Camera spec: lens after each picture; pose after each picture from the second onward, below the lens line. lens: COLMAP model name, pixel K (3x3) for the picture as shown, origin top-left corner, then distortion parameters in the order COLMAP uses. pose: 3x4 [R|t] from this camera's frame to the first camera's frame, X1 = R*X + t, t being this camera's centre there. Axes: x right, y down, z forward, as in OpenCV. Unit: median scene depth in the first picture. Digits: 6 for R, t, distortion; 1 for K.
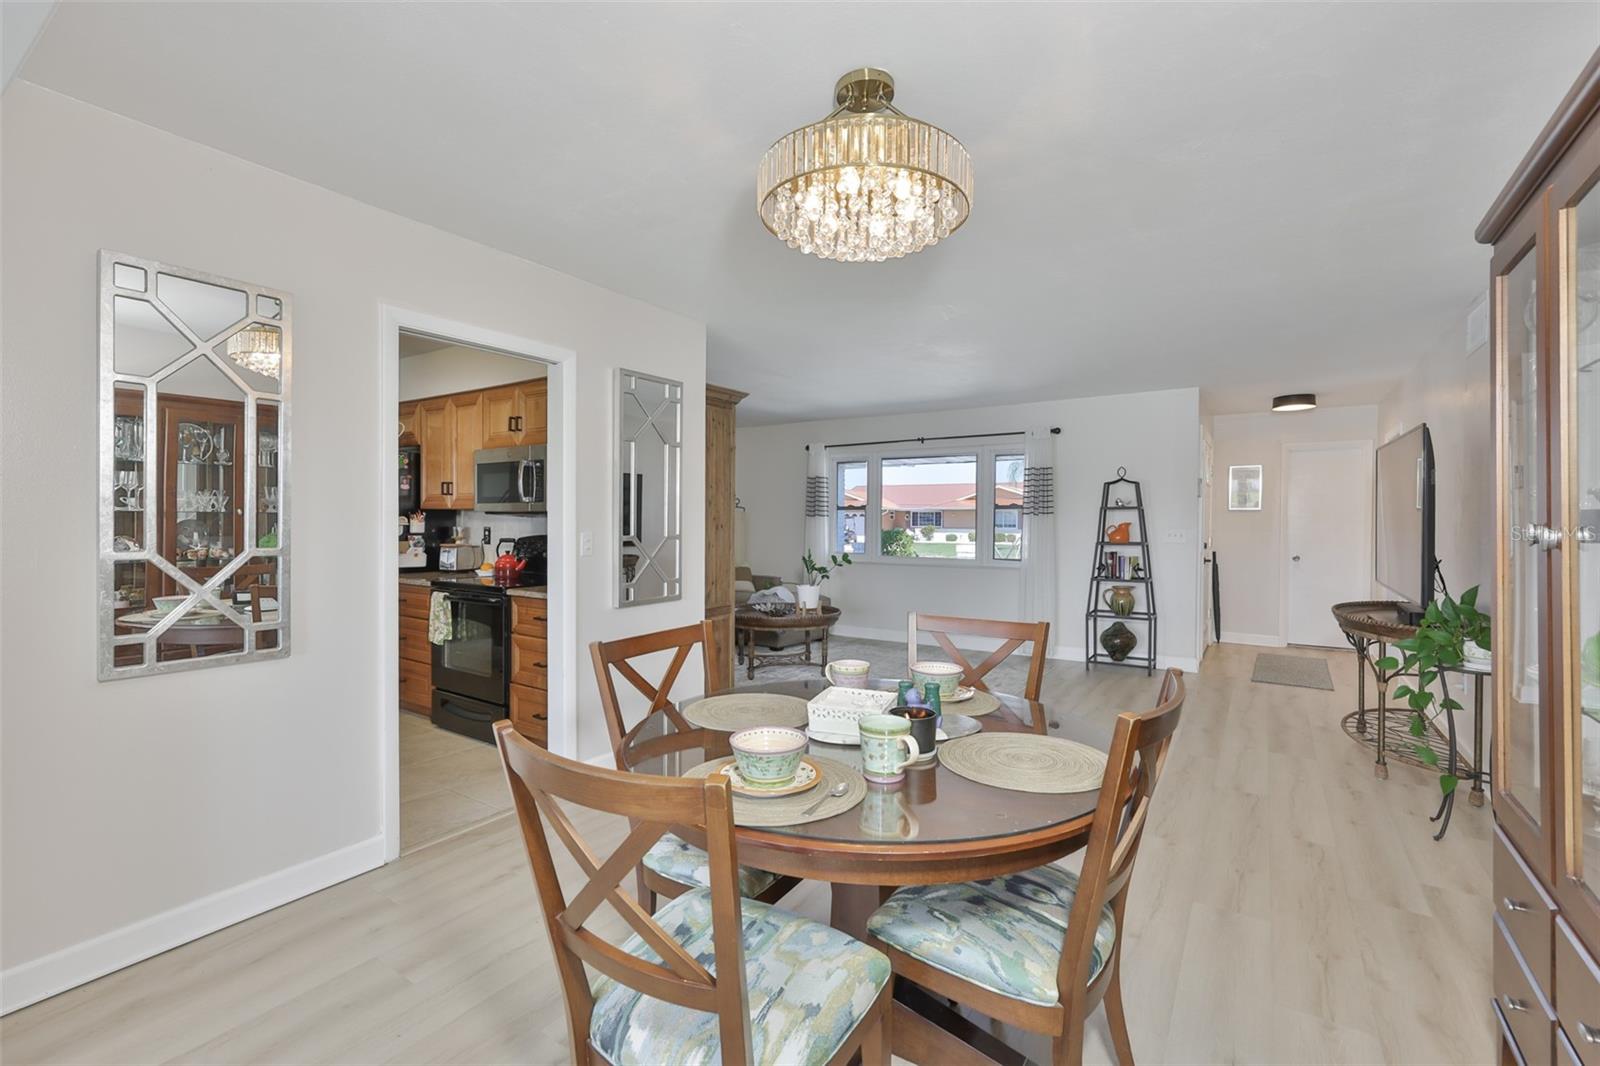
lens RADIAL K [[696.9, 0, 816.0], [0, 696.9, 525.4], [0, 0, 1]] dist [0.001297, 0.001049]
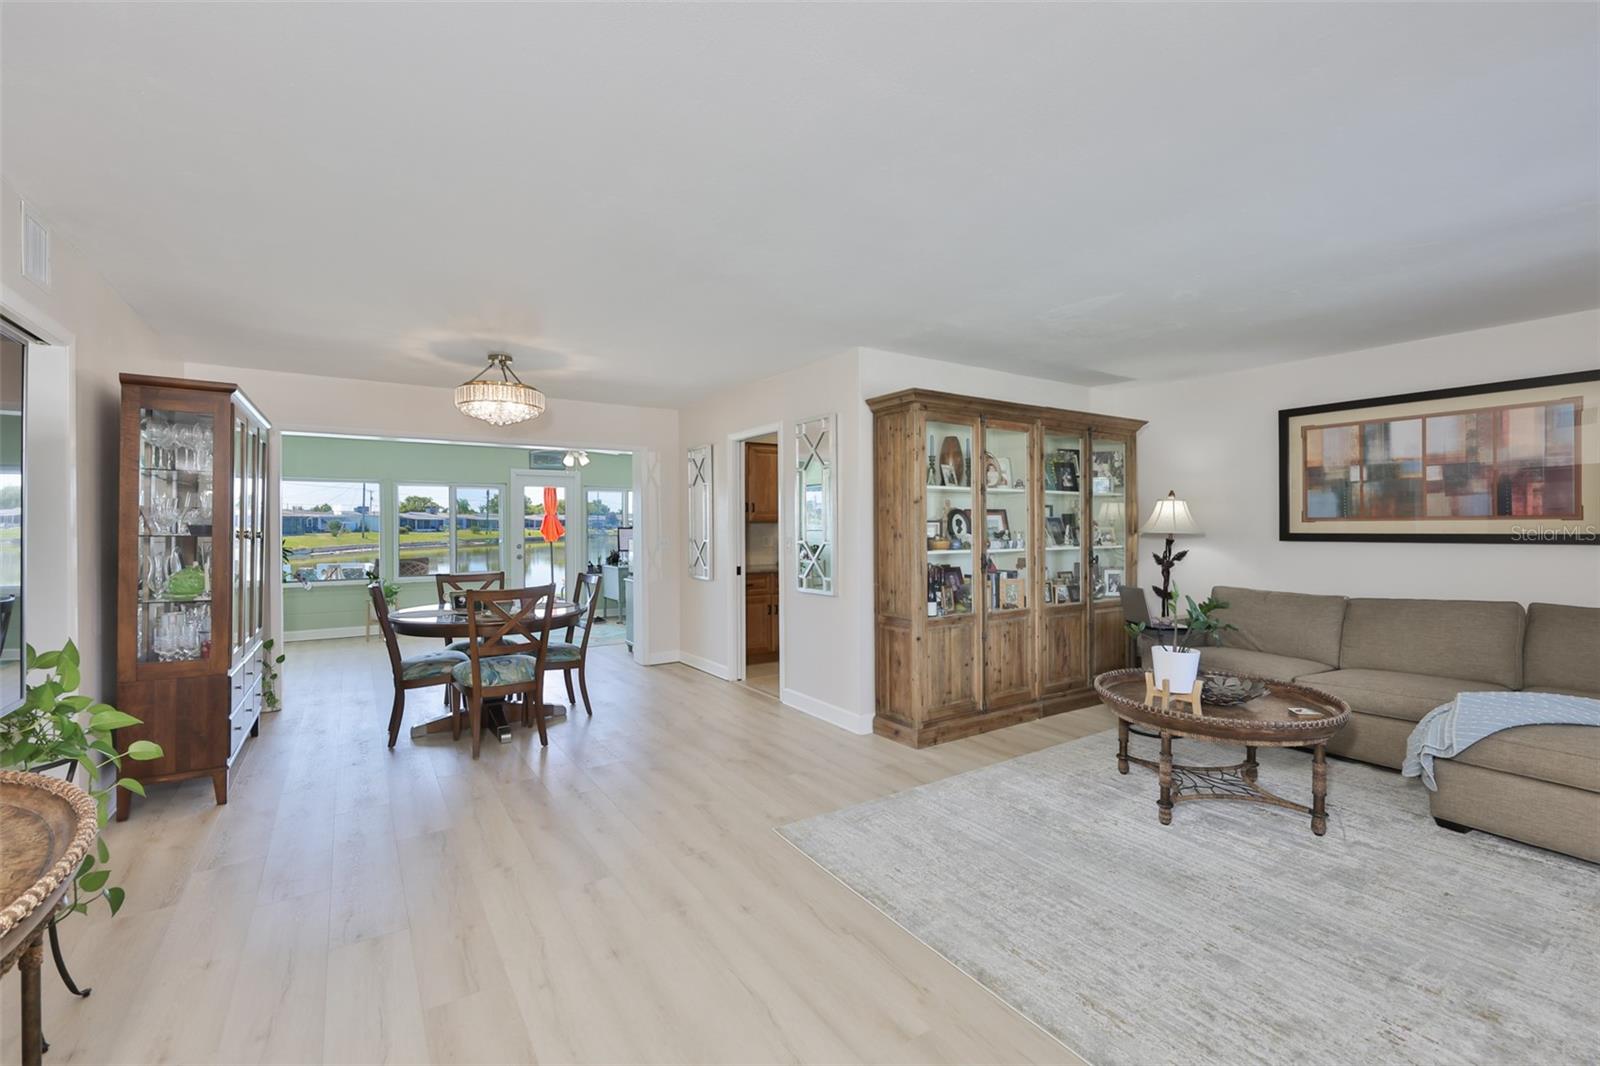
lens RADIAL K [[696.9, 0, 794.5], [0, 696.9, 523.2], [0, 0, 1]] dist [0.001297, 0.001049]
pose [[-0.417015, -0.005331, -0.908884, 0.557329], [-0.004925, 0.999981, -0.003606, -0.007389], [0.908886, 0.002972, -0.417033, 0.875535]]
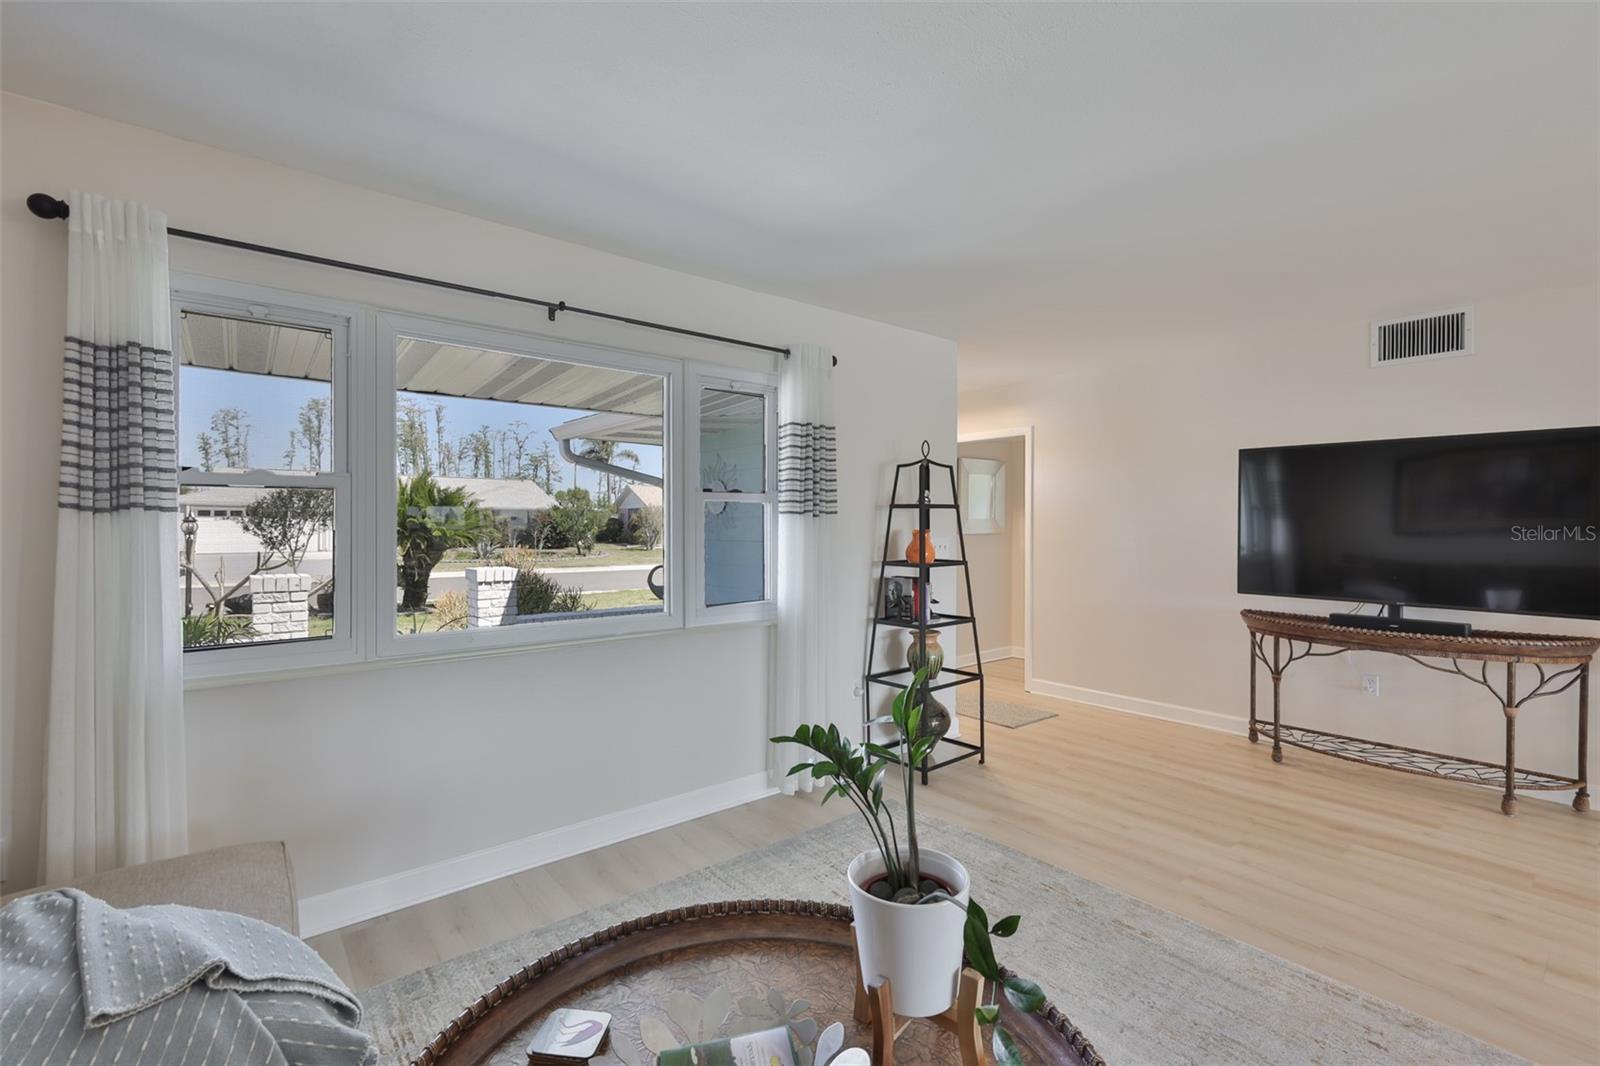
lens RADIAL K [[696.9, 0, 812.4], [0, 696.9, 543.3], [0, 0, 1]] dist [0.001297, 0.001049]
pose [[0.312962, -0.020331, 0.949548, -0.181439], [0.010420, 0.999784, 0.017972, -0.004397], [-0.949709, 0.004270, 0.313106, 0.881232]]
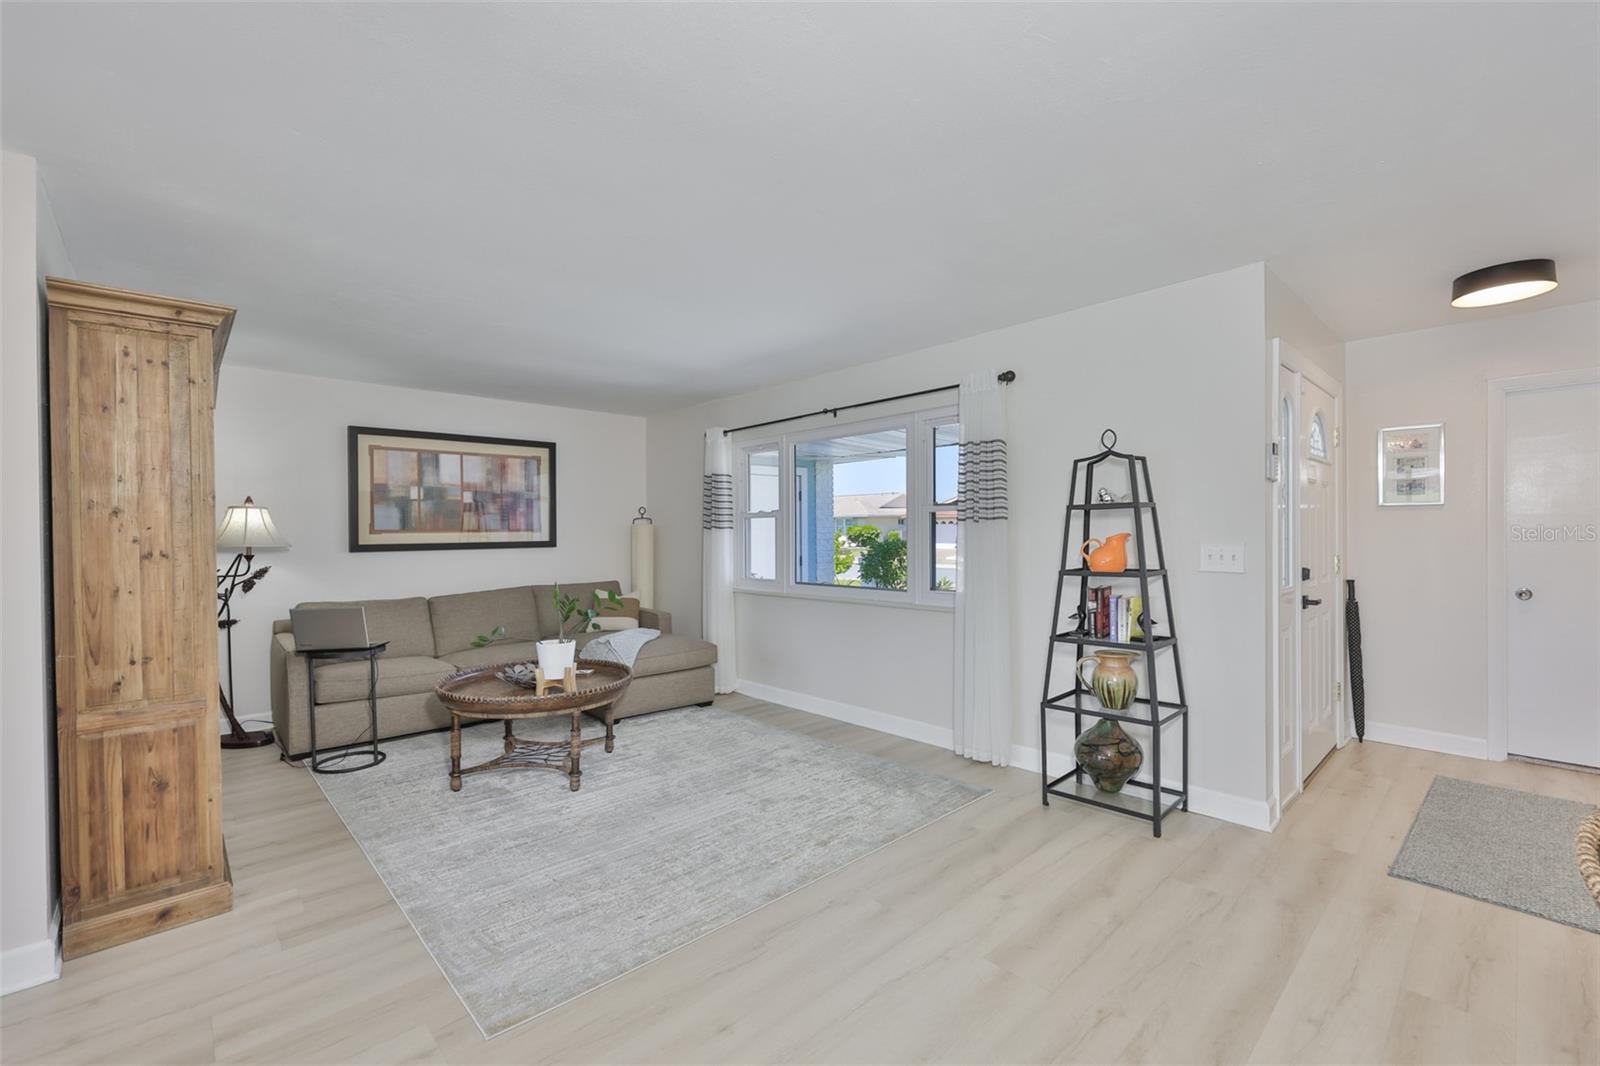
lens RADIAL K [[696.9, 0, 790.3], [0, 696.9, 534.7], [0, 0, 1]] dist [0.001297, 0.001049]
pose [[0.970757, -0.013076, -0.239709, 0.319834], [0.012088, 0.999911, -0.005594, -0.003047], [0.239761, 0.002533, 0.970829, 0.412124]]
